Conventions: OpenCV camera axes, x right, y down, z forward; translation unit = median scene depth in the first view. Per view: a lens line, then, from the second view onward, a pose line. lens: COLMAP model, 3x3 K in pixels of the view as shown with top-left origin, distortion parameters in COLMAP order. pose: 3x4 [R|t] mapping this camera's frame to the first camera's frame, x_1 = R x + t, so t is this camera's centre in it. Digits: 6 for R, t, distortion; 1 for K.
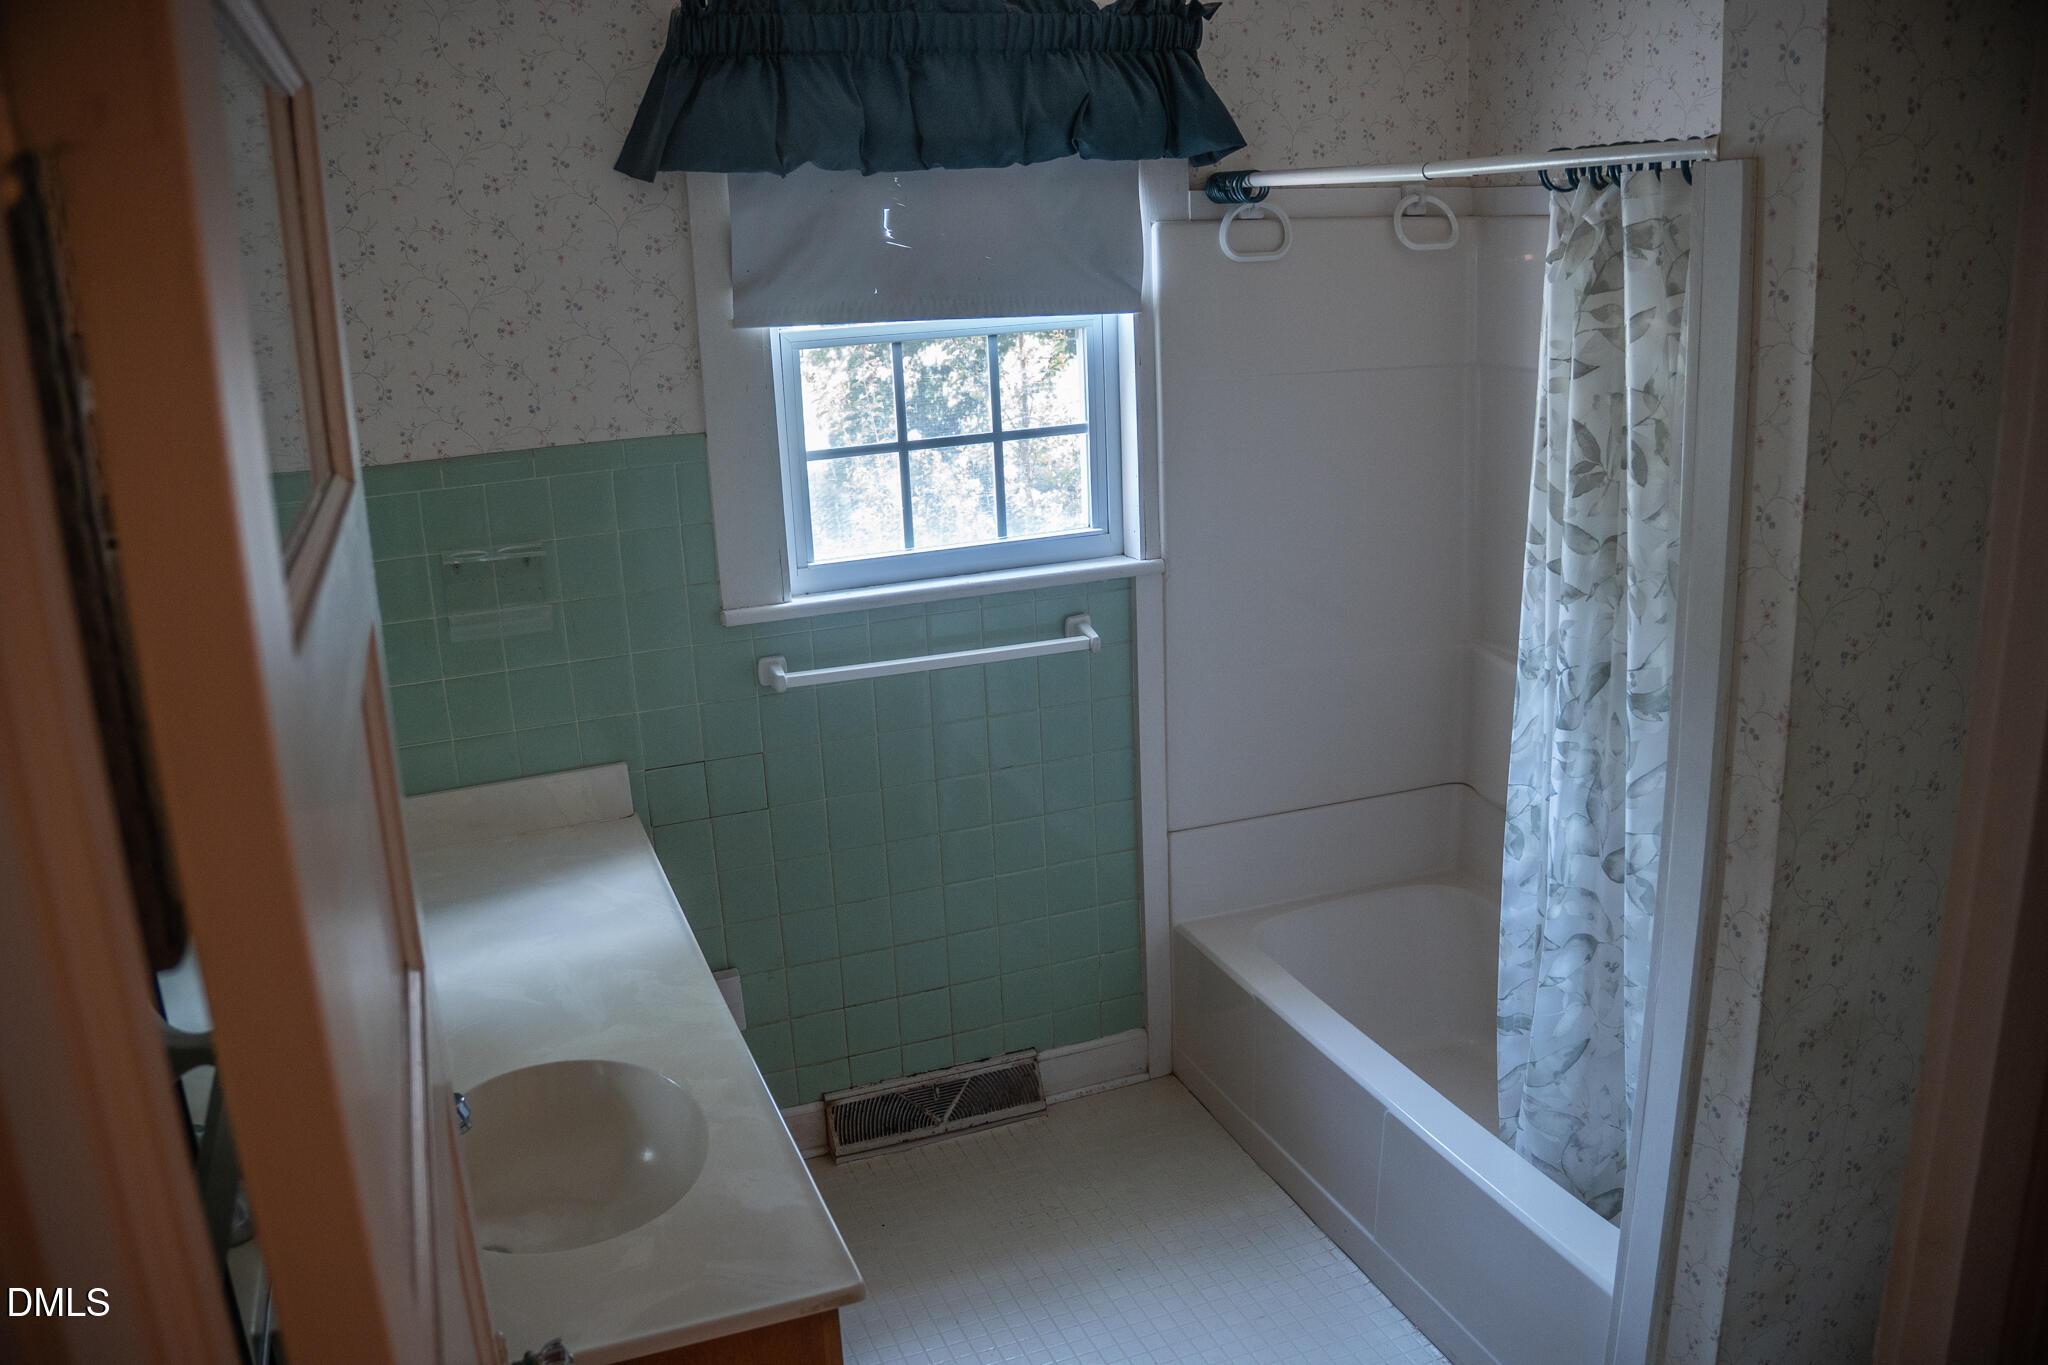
lens RADIAL K [[1632.1, 0, 1042.8], [0, 1632.1, 672.1], [0, 0, 1]] dist [-0.189854, 0.114906]
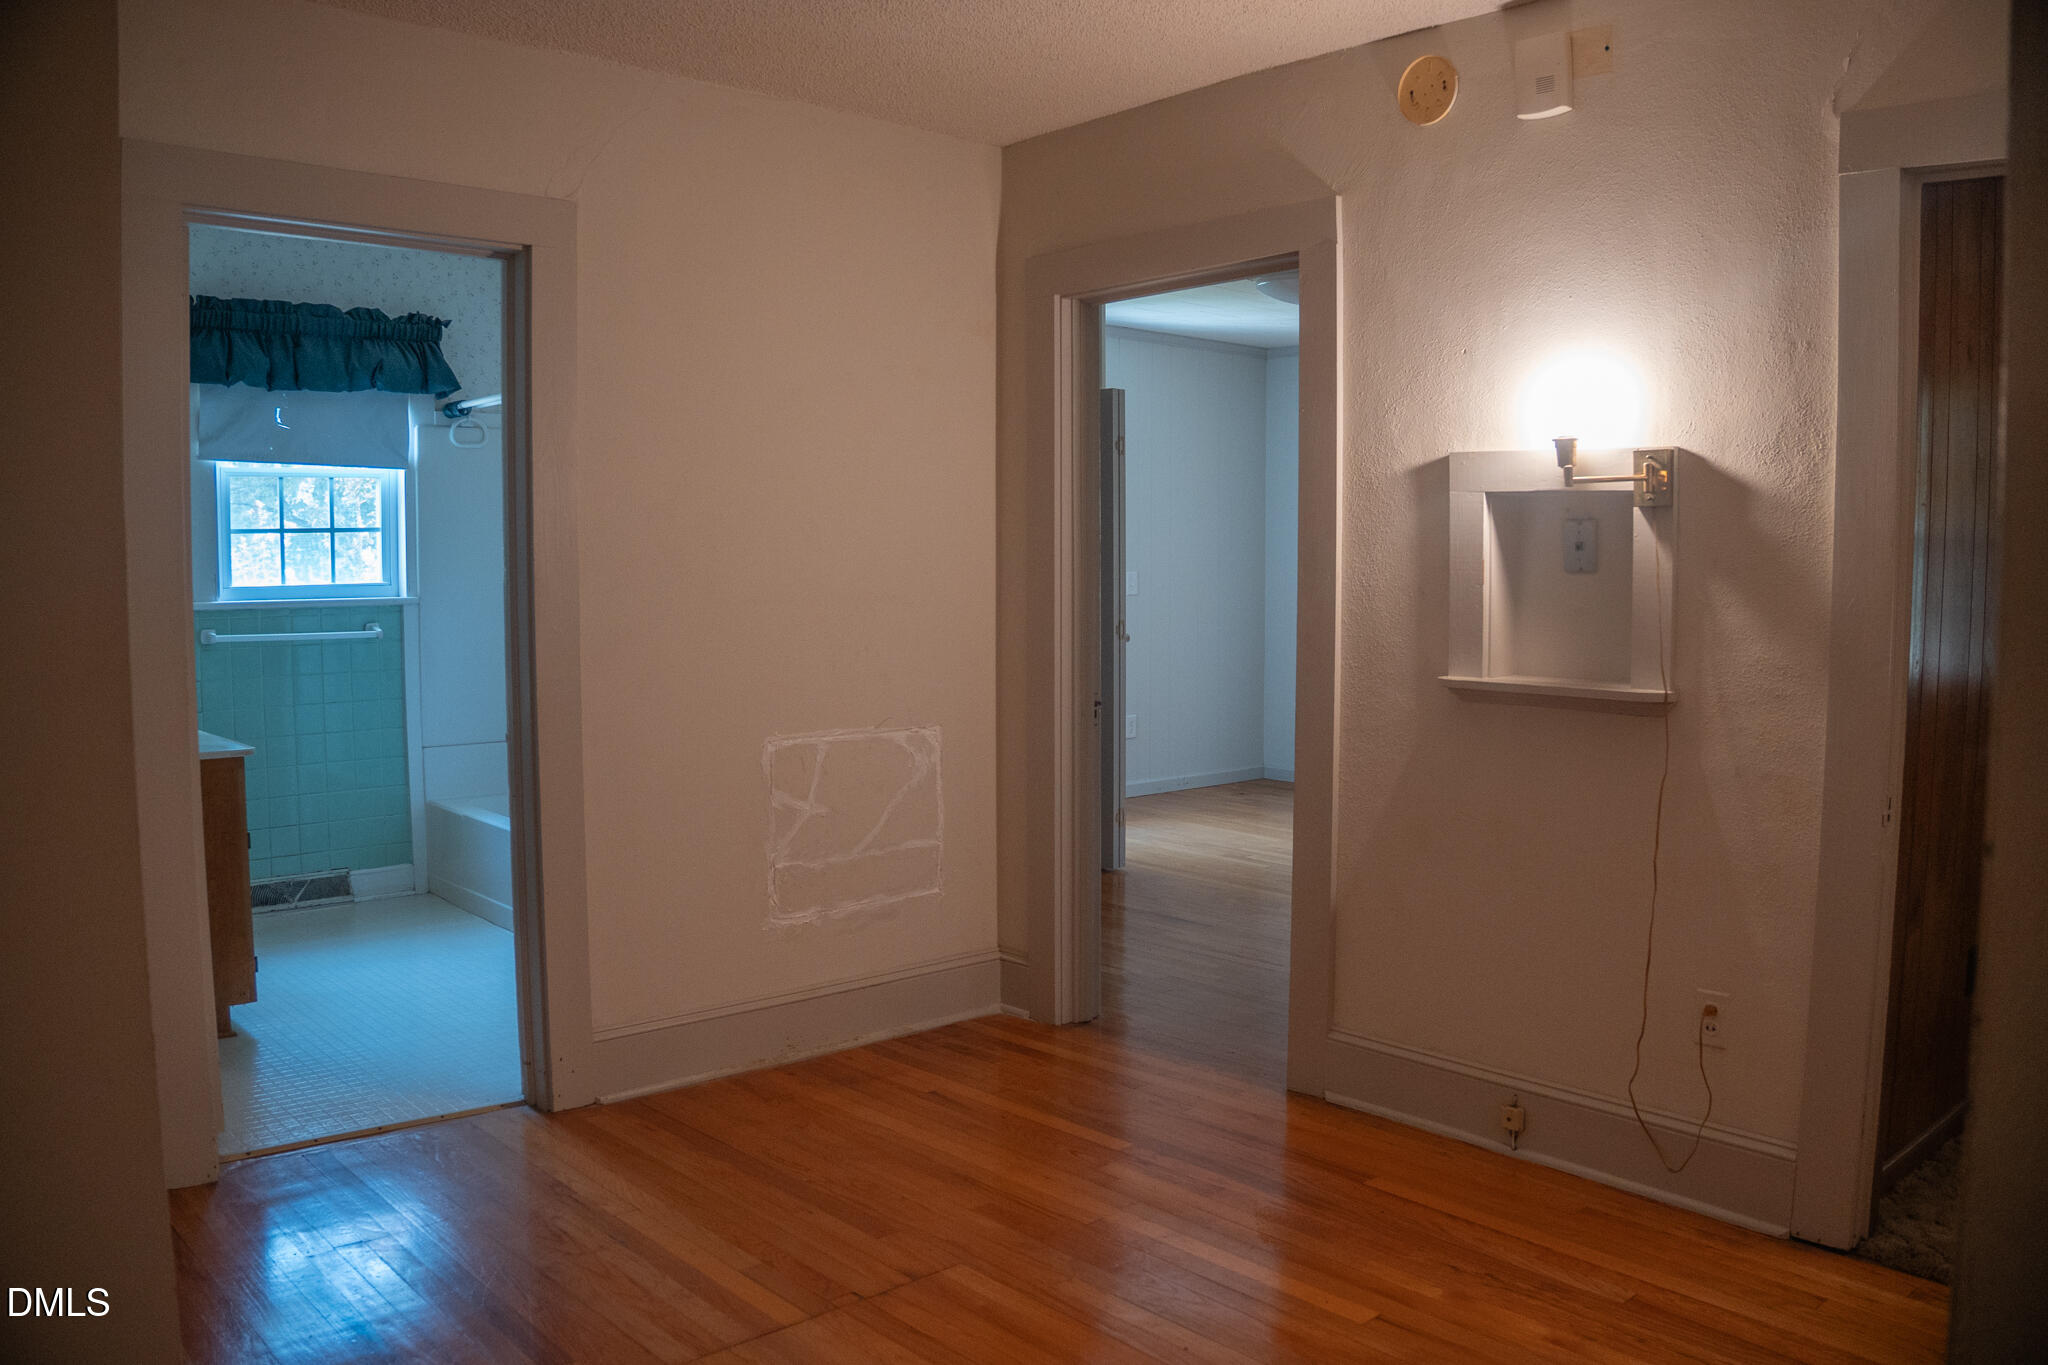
lens RADIAL K [[1632.1, 0, 1005.4], [0, 1632.1, 688.1], [0, 0, 1]] dist [-0.189854, 0.114906]
pose [[0.938138, 0.011523, 0.346069, 0.078473], [0.055595, 0.981467, -0.183388, 0.445942], [-0.341769, 0.191283, 0.920111, -1.010263]]
